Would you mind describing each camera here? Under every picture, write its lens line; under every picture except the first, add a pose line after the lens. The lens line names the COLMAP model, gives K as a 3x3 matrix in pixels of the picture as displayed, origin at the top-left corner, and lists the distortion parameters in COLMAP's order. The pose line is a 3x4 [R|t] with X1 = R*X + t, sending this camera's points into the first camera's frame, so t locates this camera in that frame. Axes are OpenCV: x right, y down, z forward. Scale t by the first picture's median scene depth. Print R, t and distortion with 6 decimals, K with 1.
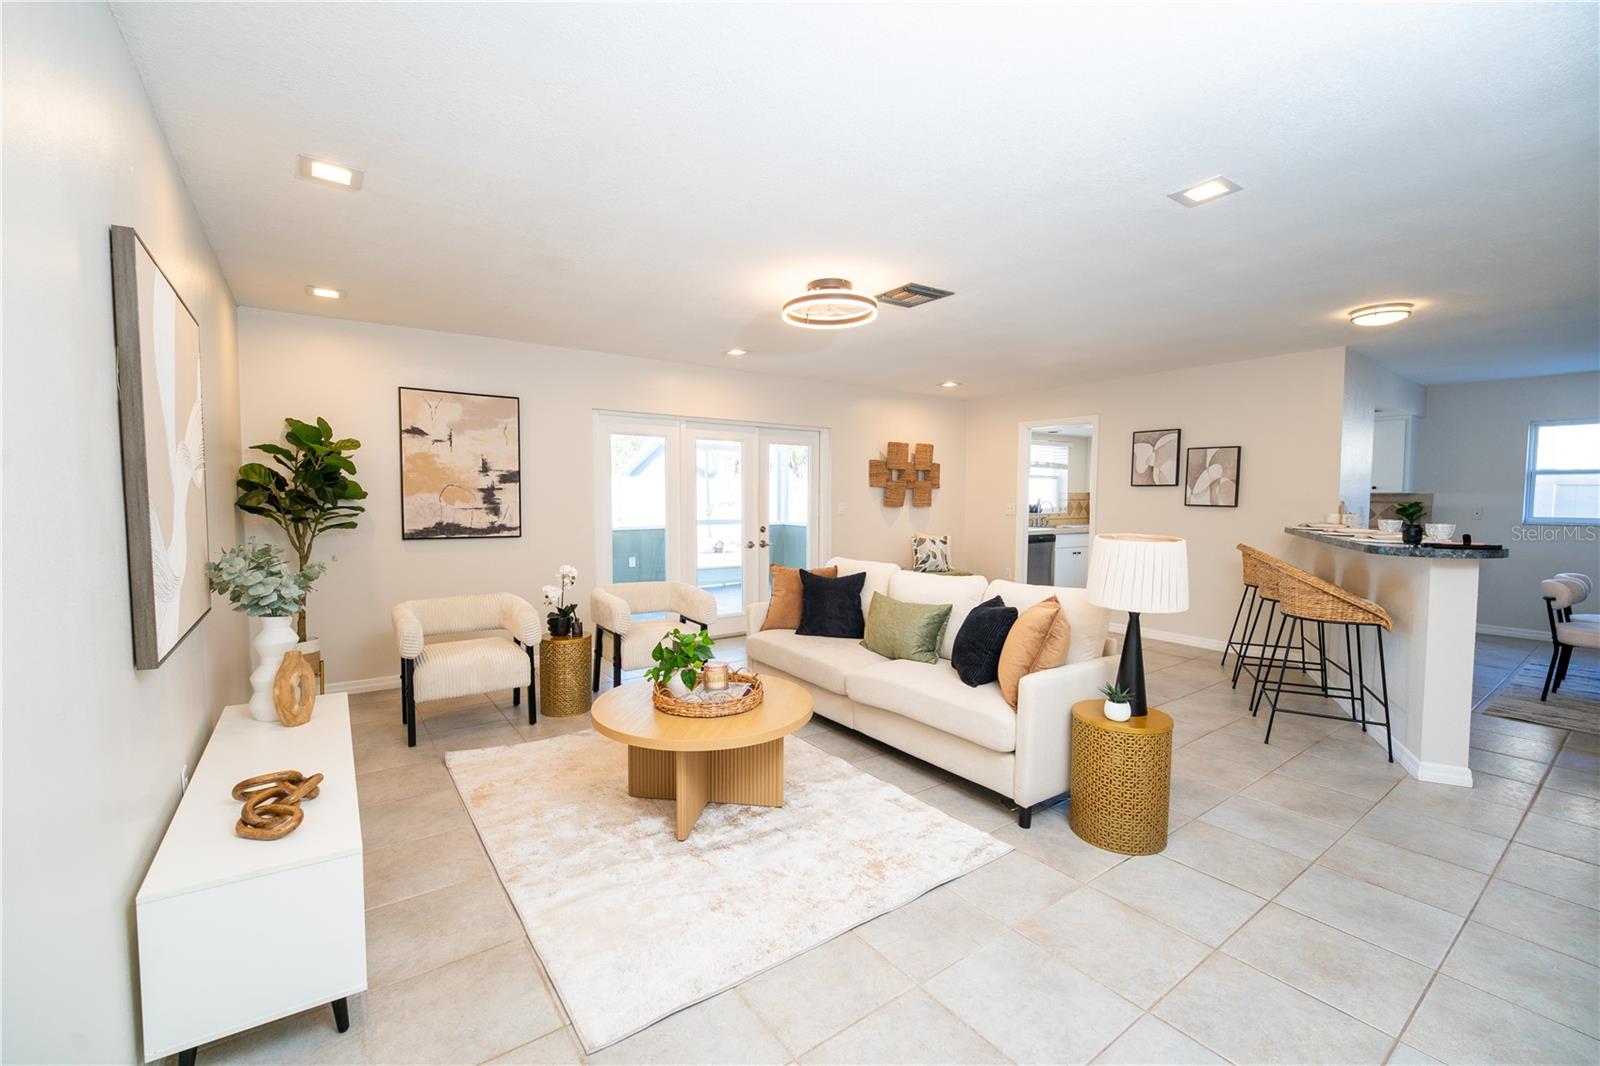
lens RADIAL K [[665.3, 0, 789.6], [0, 665.3, 539.5], [0, 0, 1]] dist [0.037264, -0.041766]
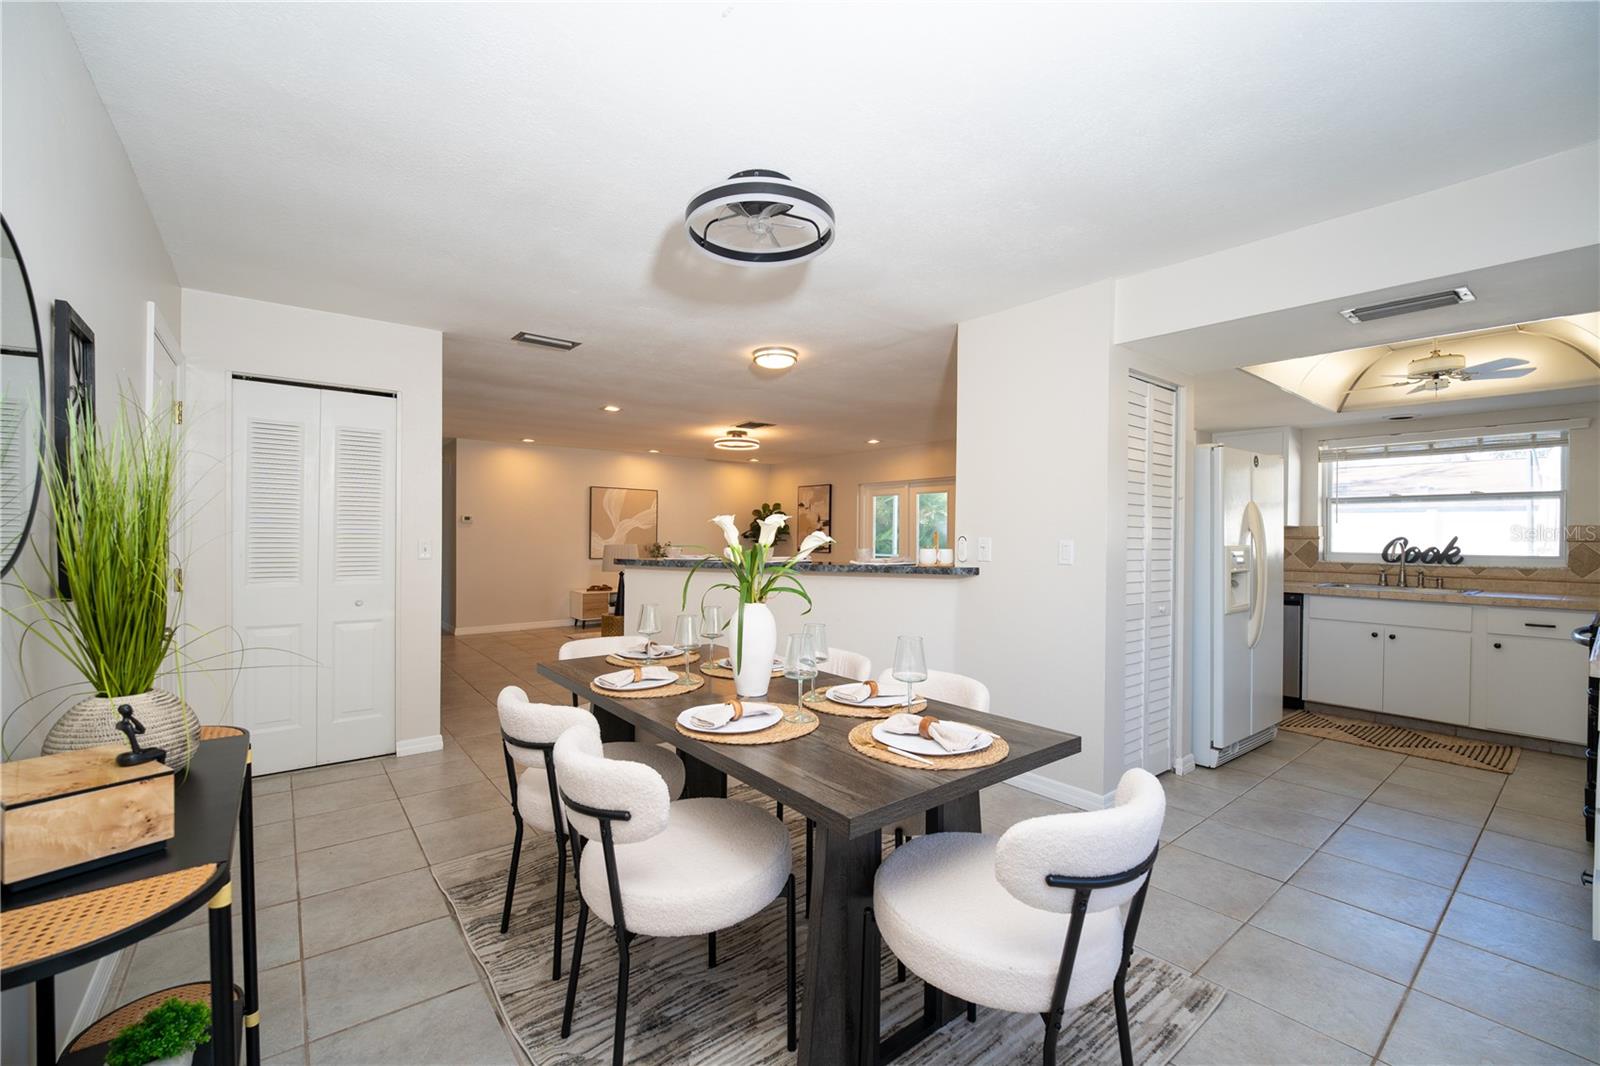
lens RADIAL K [[667.3, 0, 792.2], [0, 667.3, 537.3], [0, 0, 1]] dist [0.027398, -0.027506]
pose [[0.034994, -0.000614, -0.999387, 1.755401], [-0.072689, 0.997350, -0.003158, -0.037921], [0.996741, 0.072755, 0.034857, 0.884080]]
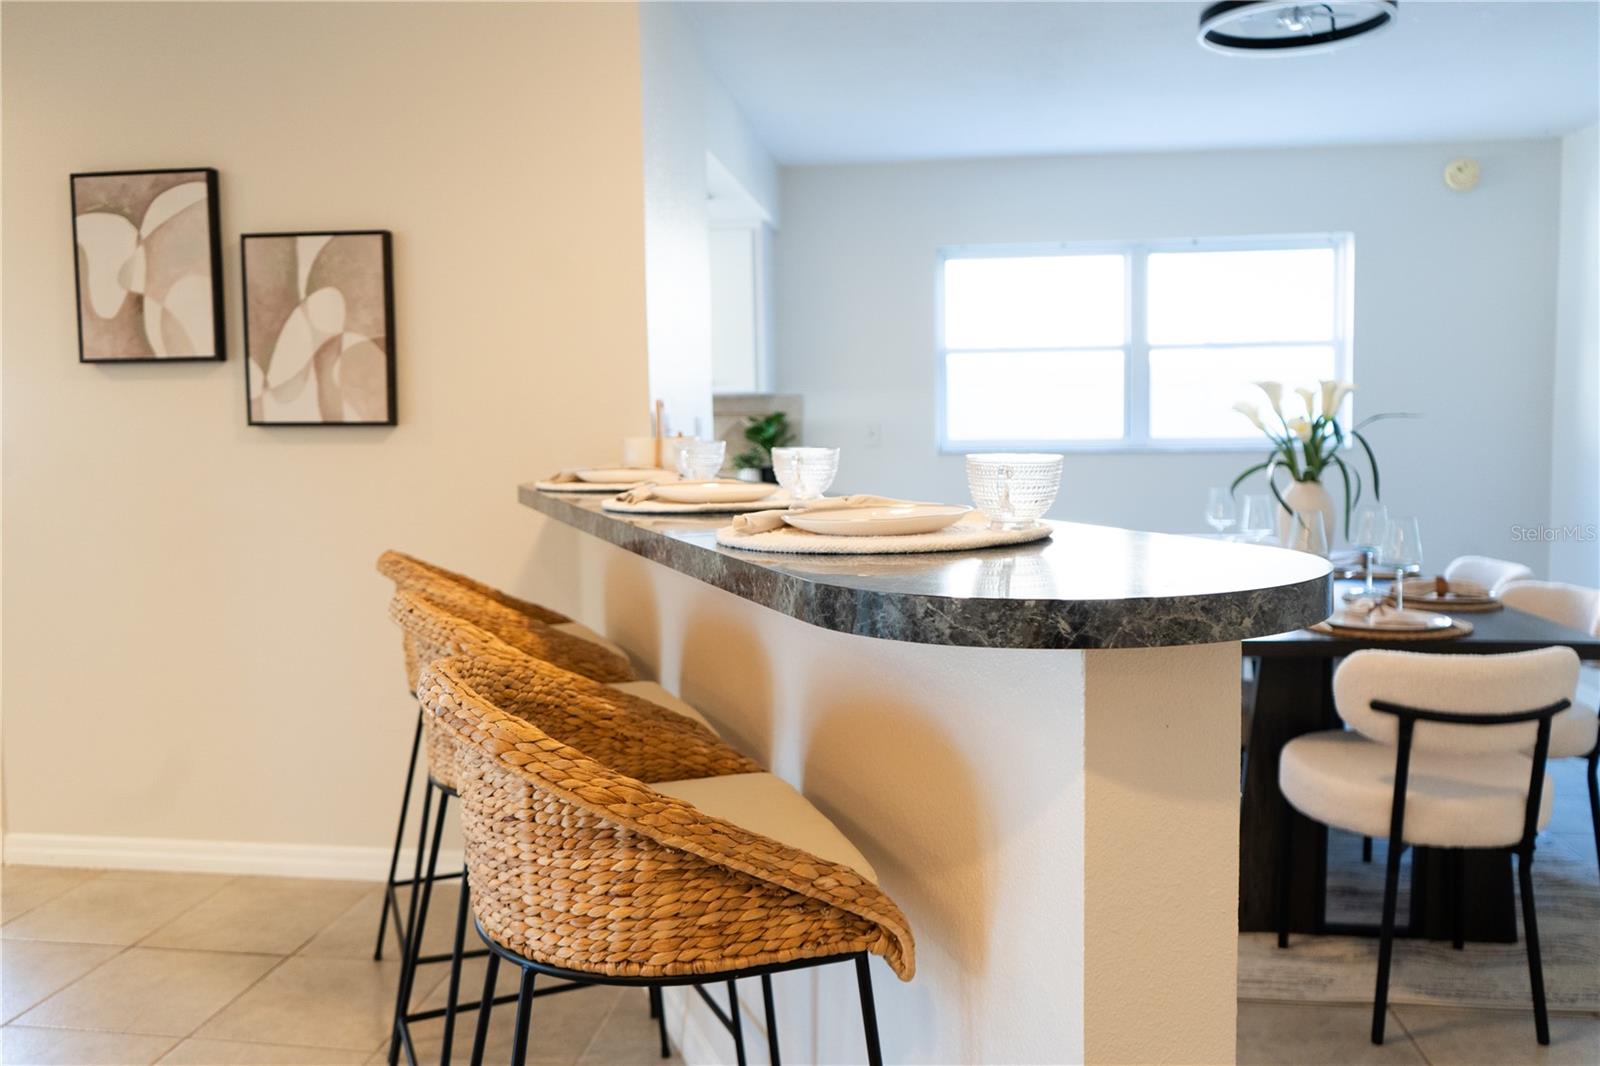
lens RADIAL K [[1287.1, 0, 800.0], [0, 1287.1, 533.0], [0, 0, 1]] dist [-0.015750, 0.015147]
pose [[0.687844, -0.074800, 0.721994, 0.438906], [0.063537, 0.997063, 0.042766, -0.015139], [-0.723073, 0.016457, 0.690576, 0.546364]]
